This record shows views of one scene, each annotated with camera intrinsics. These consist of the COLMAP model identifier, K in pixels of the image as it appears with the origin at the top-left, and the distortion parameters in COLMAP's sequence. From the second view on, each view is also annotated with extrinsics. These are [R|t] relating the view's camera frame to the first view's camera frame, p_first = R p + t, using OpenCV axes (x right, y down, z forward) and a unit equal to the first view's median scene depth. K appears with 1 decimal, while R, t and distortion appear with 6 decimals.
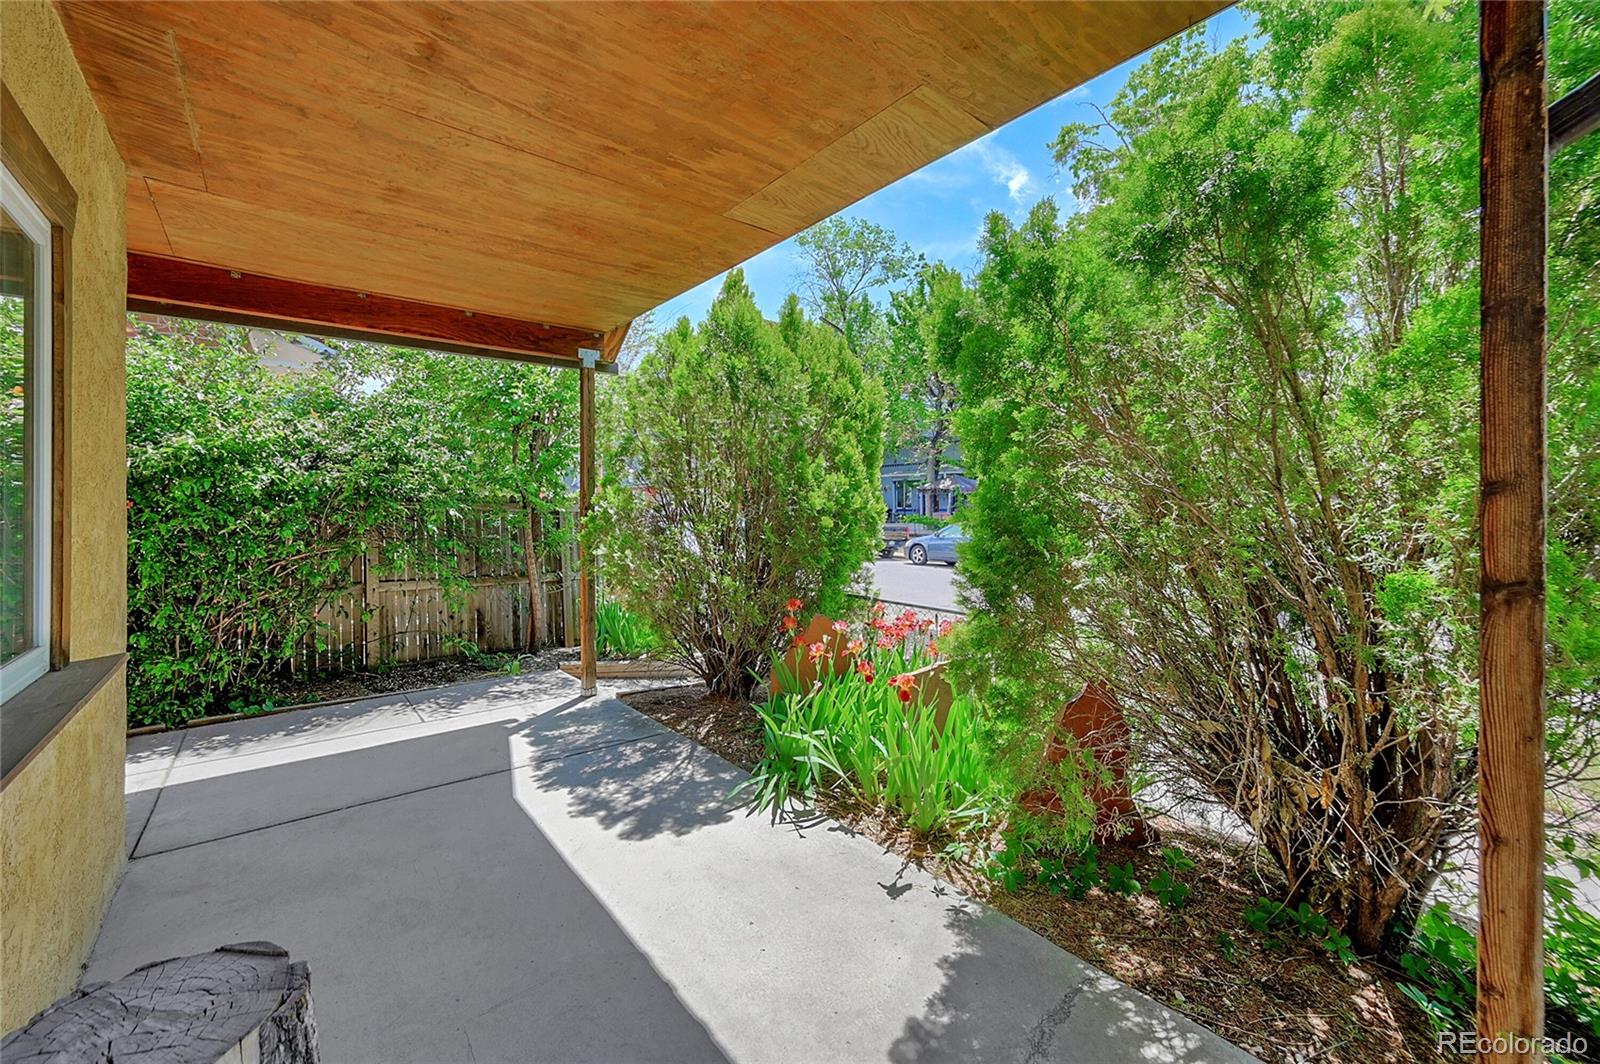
lens RADIAL K [[657.5, 0, 786.7], [0, 657.5, 524.1], [0, 0, 1]] dist [-0.008367, -0.000706]
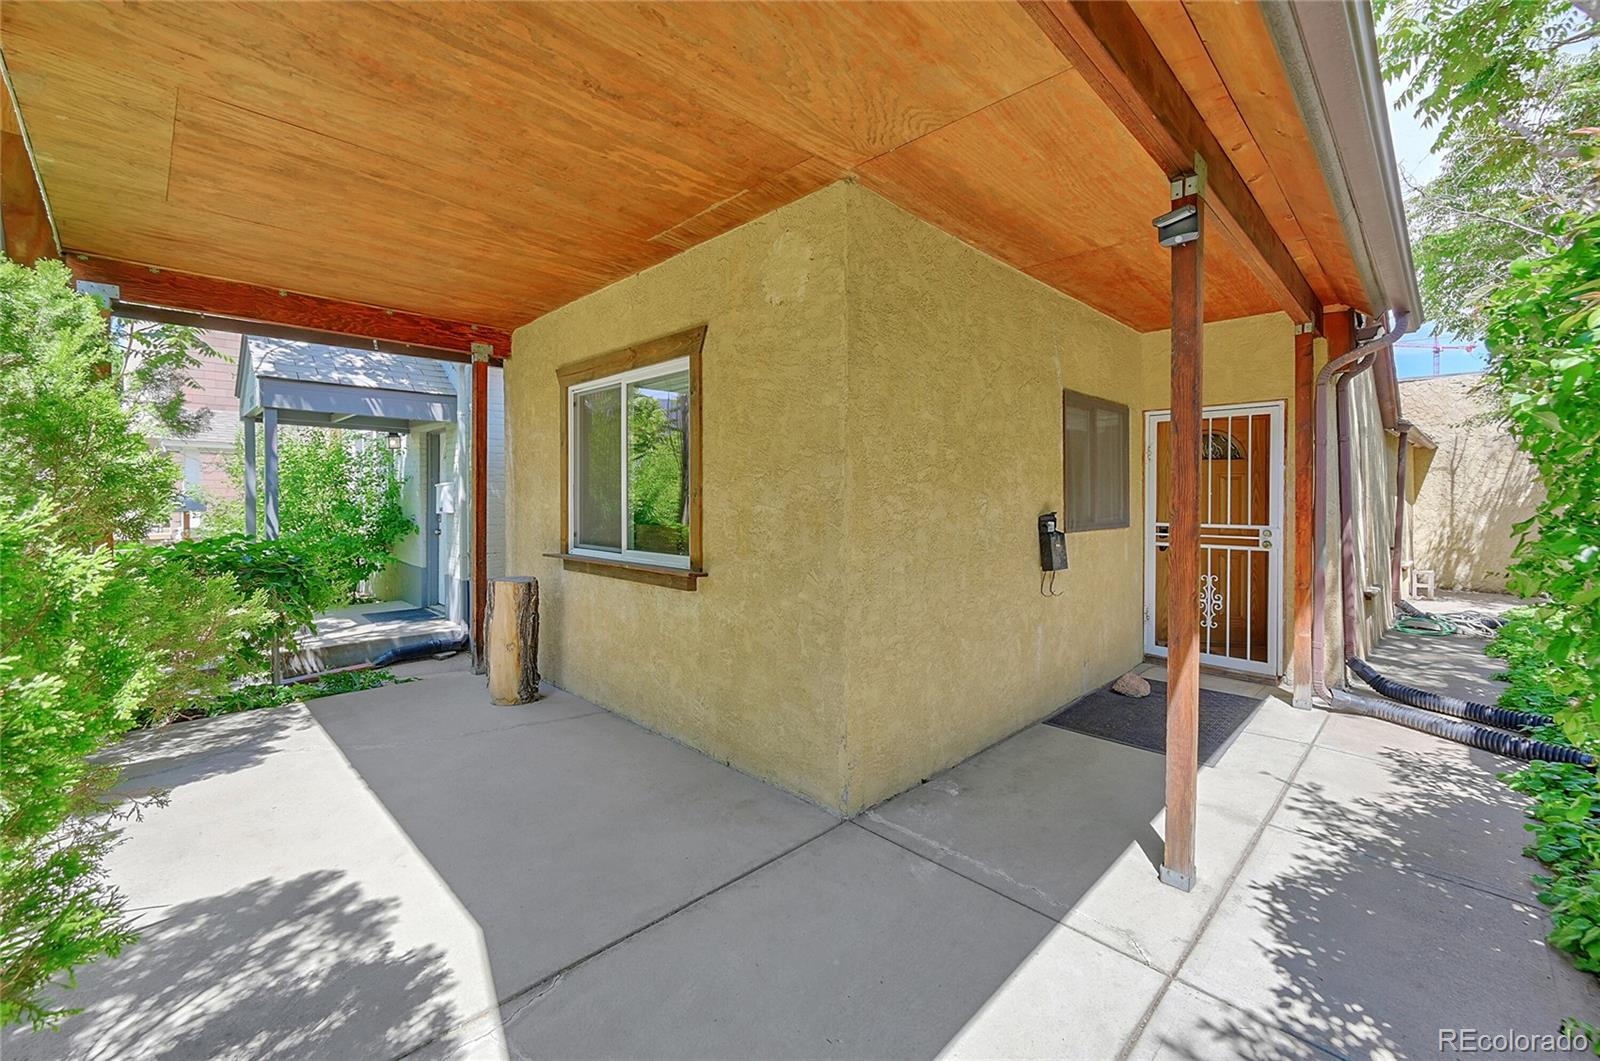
lens RADIAL K [[657.5, 0, 788.7], [0, 657.5, 500.3], [0, 0, 1]] dist [-0.008367, -0.000706]
pose [[-0.992102, -0.000141, -0.125433, -0.658440], [-0.002445, 0.999831, 0.018213, -0.027921], [0.125409, 0.018376, -0.991935, 1.732377]]
